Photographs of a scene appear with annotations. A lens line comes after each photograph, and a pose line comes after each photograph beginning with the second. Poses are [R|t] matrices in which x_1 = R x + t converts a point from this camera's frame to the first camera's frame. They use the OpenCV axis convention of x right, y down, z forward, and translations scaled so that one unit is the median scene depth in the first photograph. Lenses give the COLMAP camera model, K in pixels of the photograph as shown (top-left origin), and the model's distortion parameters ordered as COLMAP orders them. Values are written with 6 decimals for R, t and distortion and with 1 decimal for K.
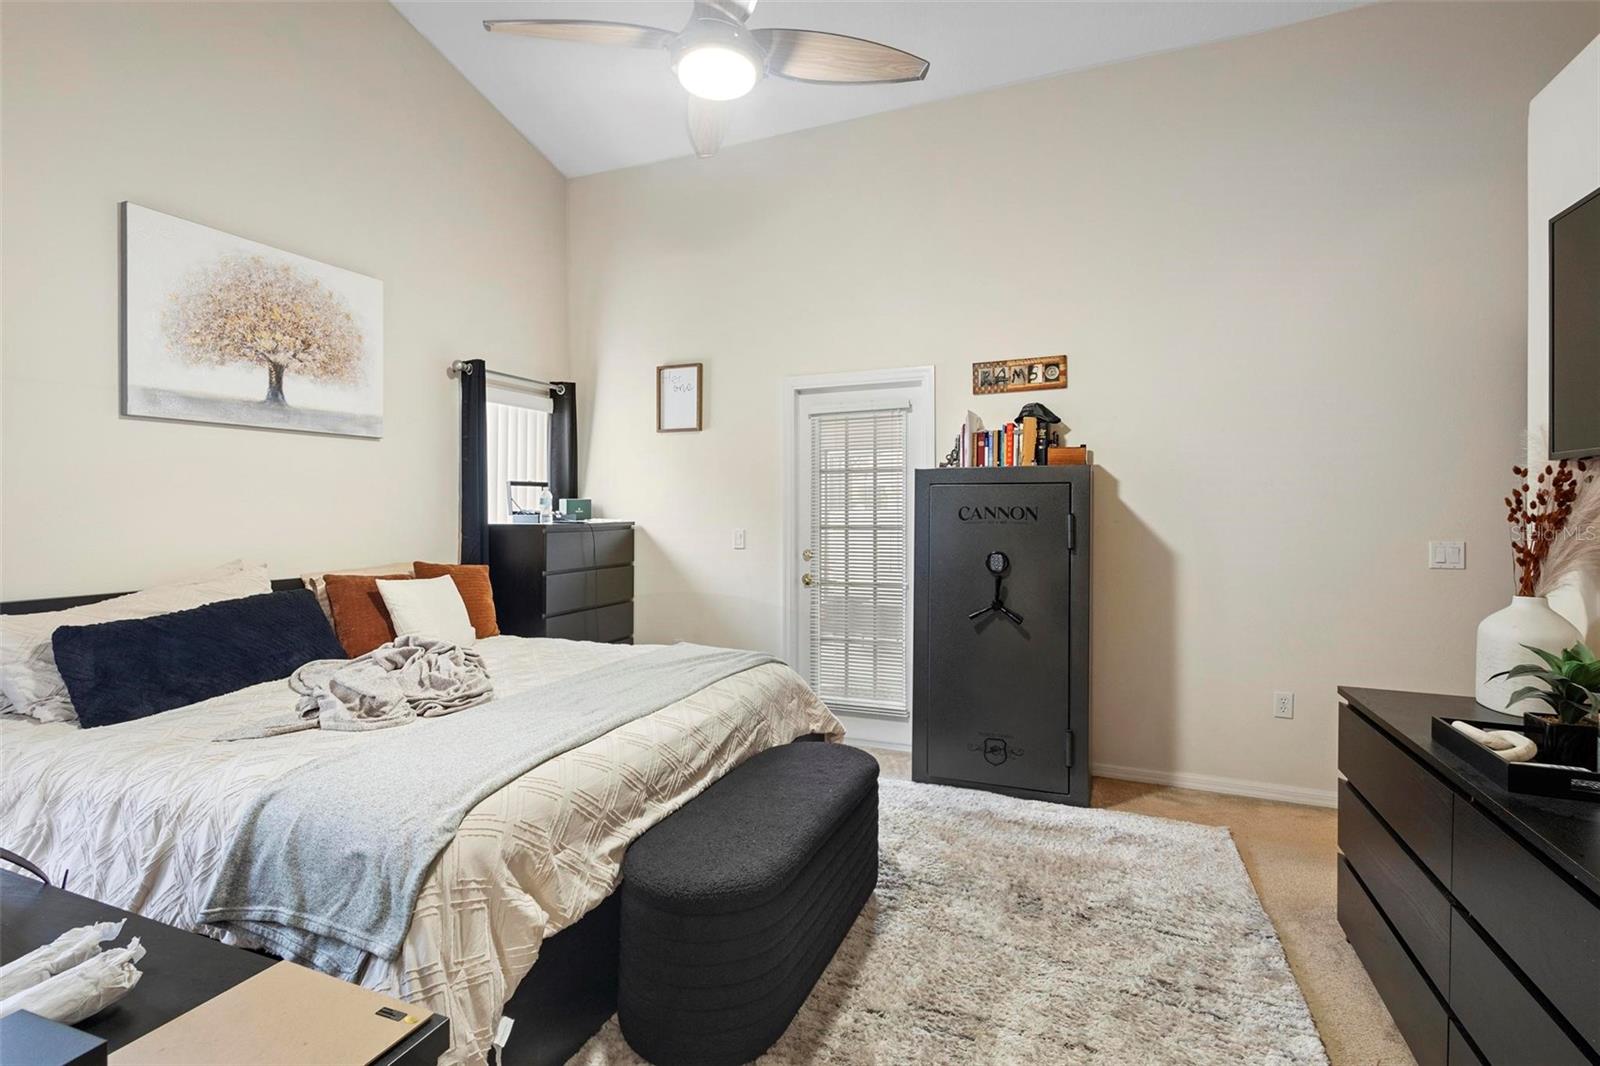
lens RADIAL K [[734.2, 0, 793.7], [0, 734.2, 529.0], [0, 0, 1]] dist [0.007905, -0.001160]
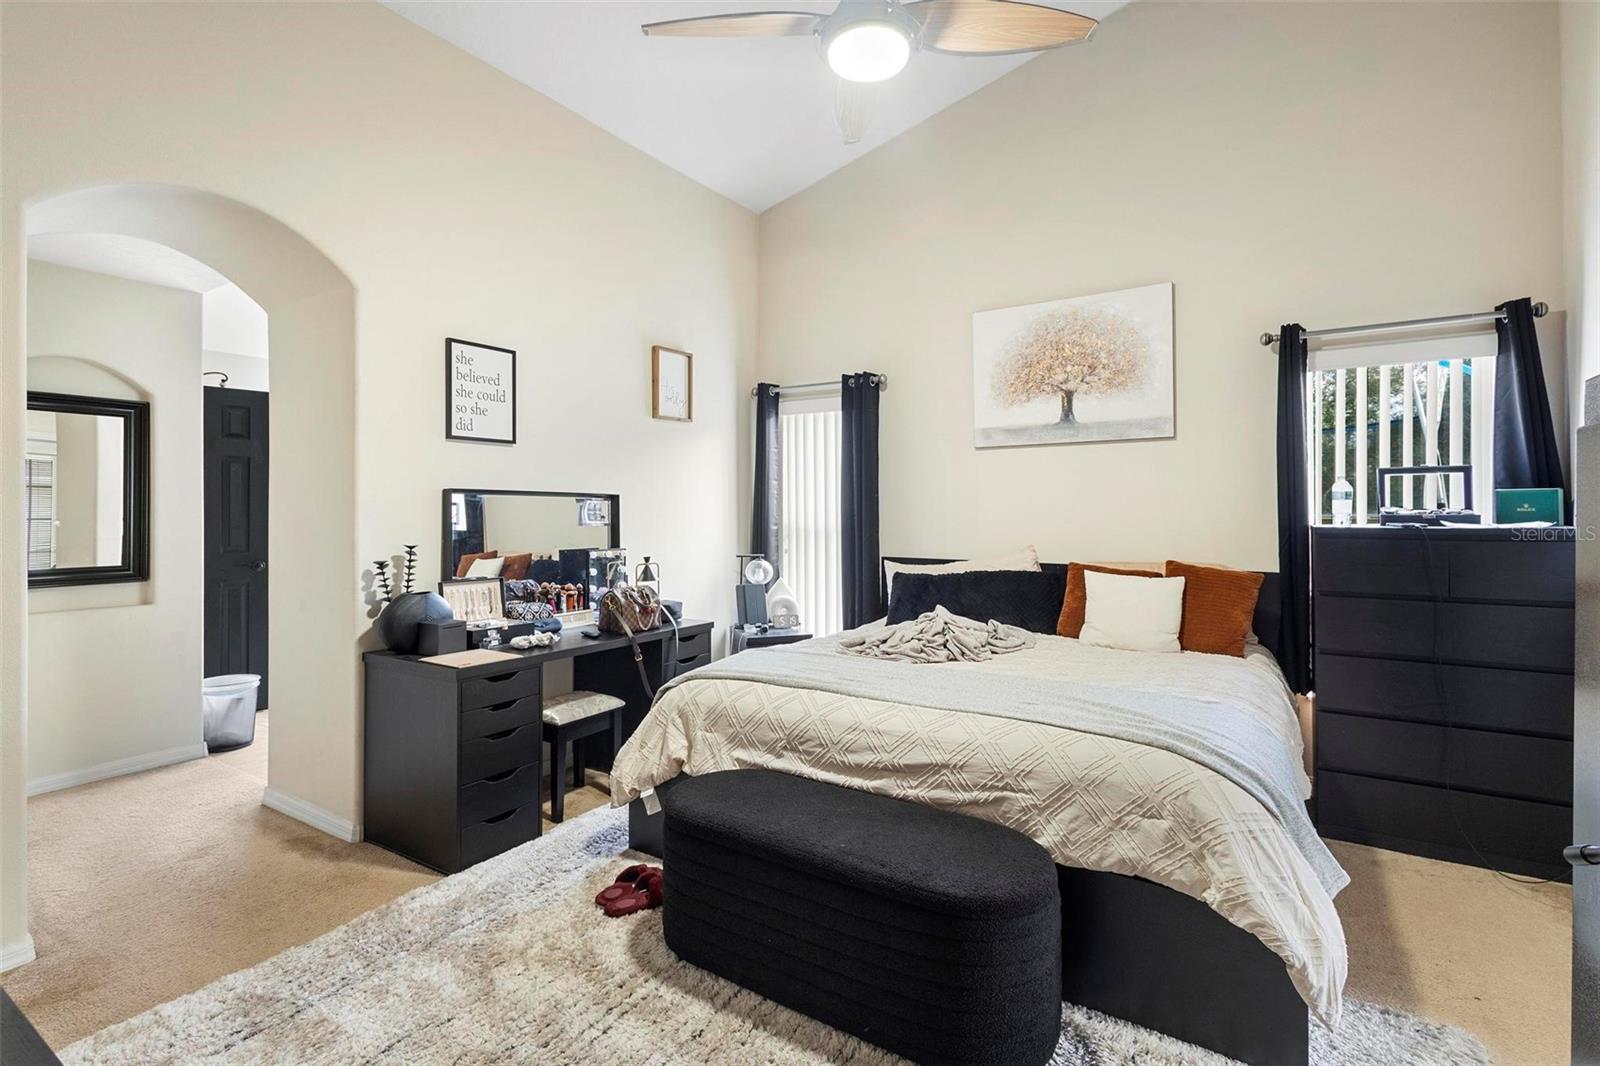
lens RADIAL K [[730.7, 0, 804.4], [0, 730.7, 533.8], [0, 0, 1]] dist [0.003032, 0.000108]
pose [[-0.152489, 0.031866, -0.987791, 0.607777], [-0.025351, 0.999025, 0.036142, -0.015262], [0.987980, 0.030553, -0.151532, 0.762417]]
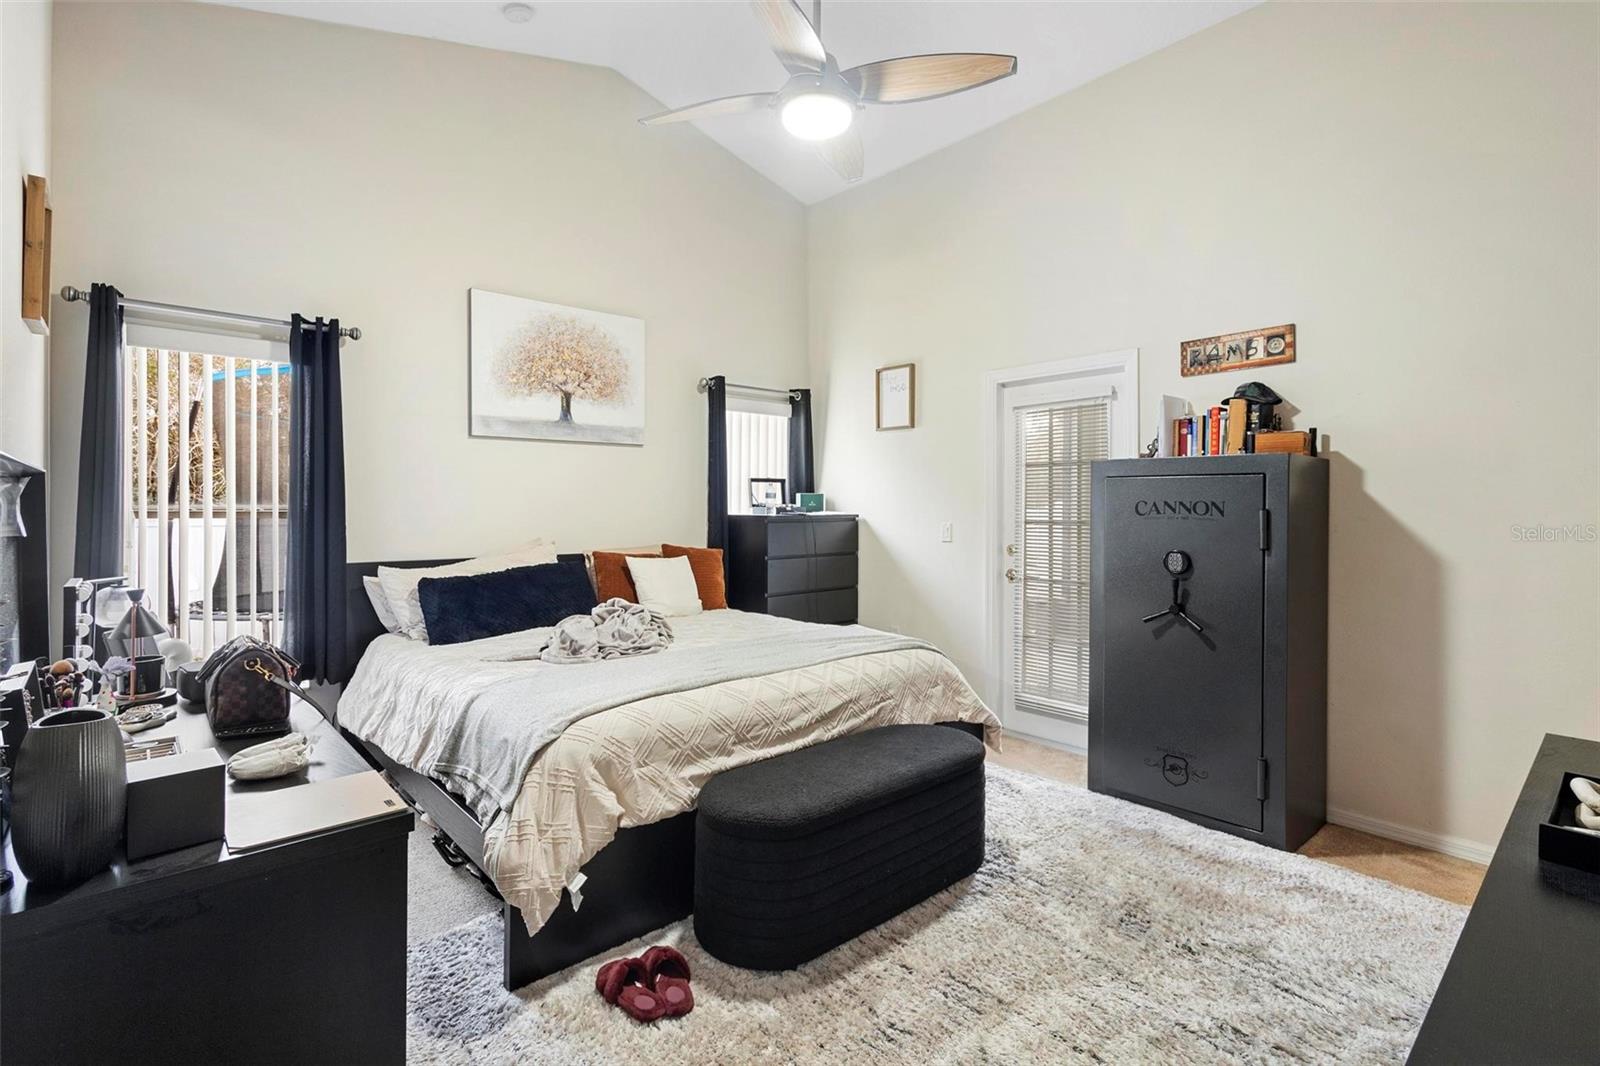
lens RADIAL K [[734.2, 0, 793.7], [0, 734.2, 529.0], [0, 0, 1]] dist [0.007905, -0.001160]
pose [[0.902639, 0.019557, -0.429955, 0.250469], [-0.016392, 0.999804, 0.011064, 0.002040], [0.430087, -0.002939, 0.902783, -0.026172]]
